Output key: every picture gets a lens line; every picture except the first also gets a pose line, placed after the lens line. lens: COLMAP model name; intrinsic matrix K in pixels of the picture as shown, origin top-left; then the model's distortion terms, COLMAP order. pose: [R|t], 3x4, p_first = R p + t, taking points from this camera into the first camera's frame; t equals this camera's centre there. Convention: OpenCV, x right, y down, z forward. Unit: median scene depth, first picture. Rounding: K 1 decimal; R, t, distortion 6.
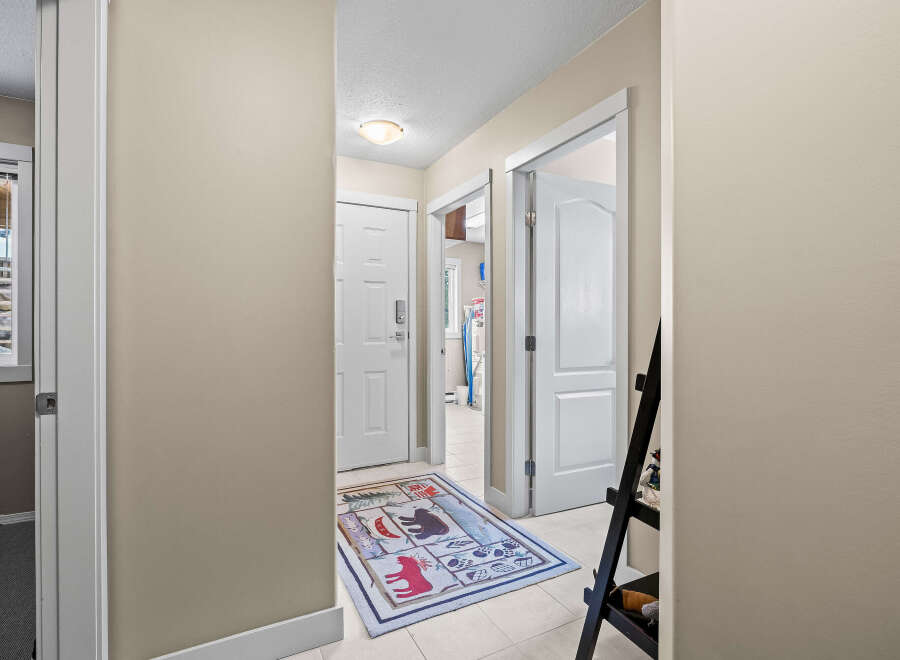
lens RADIAL K [[446.0, 0, 446.4], [0, 446.0, 330.5], [0, 0, 1]] dist [-0.000259, 0.000006]
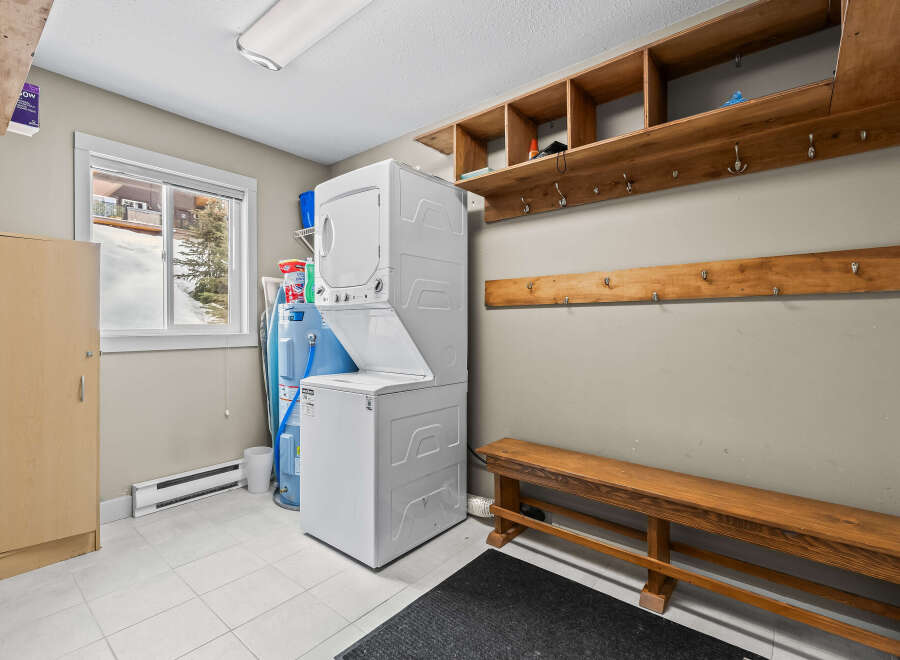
lens RADIAL K [[419.2, 0, 447.7], [0, 419.2, 322.4], [0, 0, 1]] dist [0.011144, -0.000286]
pose [[0.923269, -0.002495, 0.384147, 0.088253], [0.006177, 0.999946, -0.008350, -0.004439], [-0.384105, 0.010082, 0.923234, 0.907493]]
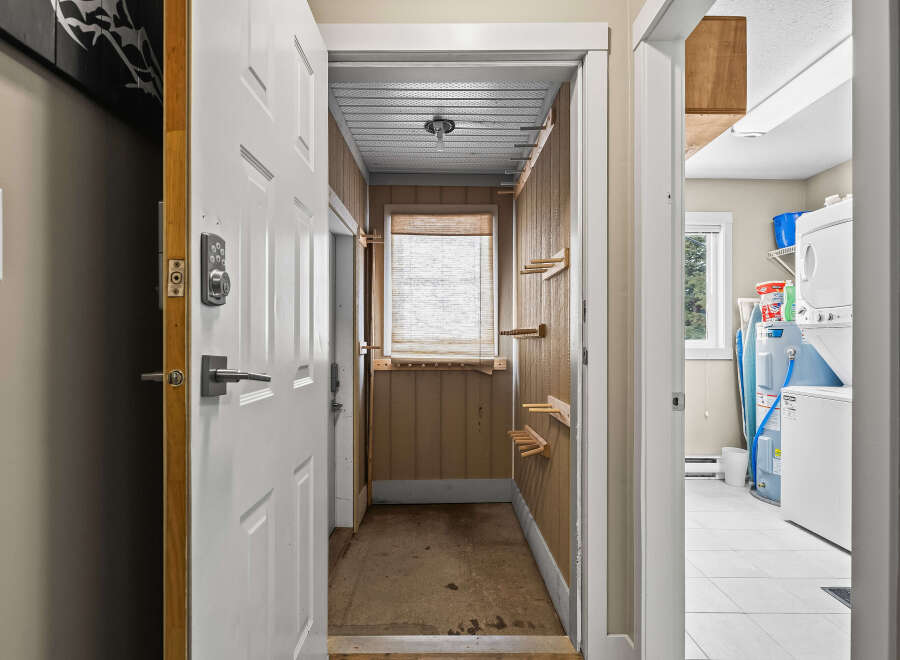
lens RADIAL K [[503.6, 0, 449.4], [0, 503.6, 336.4], [0, 0, 1]] dist [-0.000372, 0.001087]
pose [[0.888369, 0.000908, -0.459130, 0.016648], [-0.006343, 0.999927, -0.010296, -0.002680], [0.459087, 0.012059, 0.888309, 0.536877]]
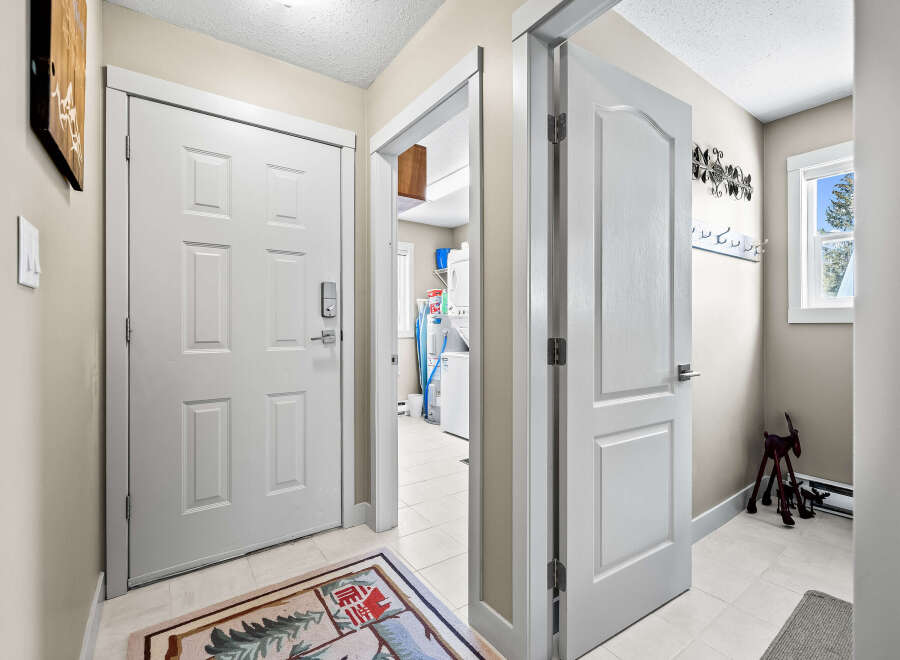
lens RADIAL K [[419.2, 0, 453.8], [0, 419.2, 327.8], [0, 0, 1]] dist [0.011144, -0.000286]
pose [[0.989660, -0.001272, 0.143427, -0.009874], [0.001305, 0.999999, -0.000138, -0.000859], [-0.143427, 0.000324, 0.989661, 0.365211]]
